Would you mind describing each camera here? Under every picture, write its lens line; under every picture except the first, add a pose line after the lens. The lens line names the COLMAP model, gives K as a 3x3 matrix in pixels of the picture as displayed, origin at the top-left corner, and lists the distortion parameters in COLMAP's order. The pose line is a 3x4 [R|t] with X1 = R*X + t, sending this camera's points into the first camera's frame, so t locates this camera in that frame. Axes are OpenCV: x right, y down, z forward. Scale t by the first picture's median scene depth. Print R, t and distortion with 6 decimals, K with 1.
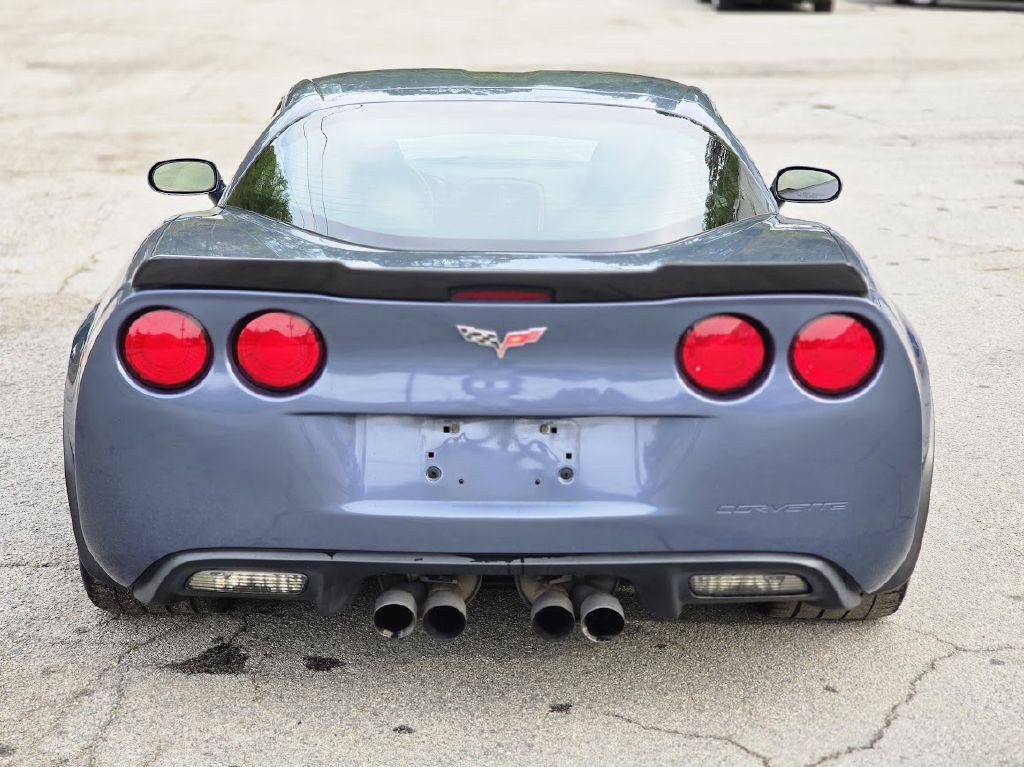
lens RADIAL K [[2077.3, 0, 512.0], [0, 2077.3, 383.5], [0, 0, 1]] dist [-0.056540, 0.353233]
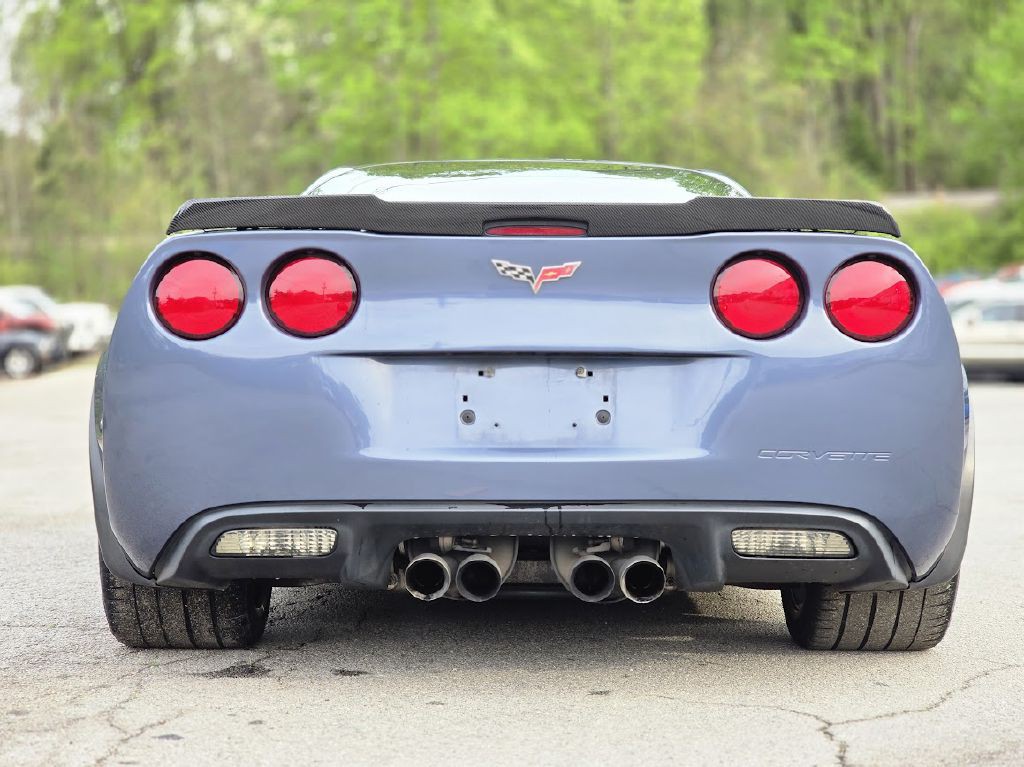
lens RADIAL K [[2077.3, 0, 512.0], [0, 2077.3, 383.5], [0, 0, 1]] dist [-0.056540, 0.353233]
pose [[0.999960, -0.008852, -0.000993, -0.015780], [0.008401, 0.974258, -0.225278, 0.247331], [0.002961, 0.225261, 0.974294, 0.038497]]
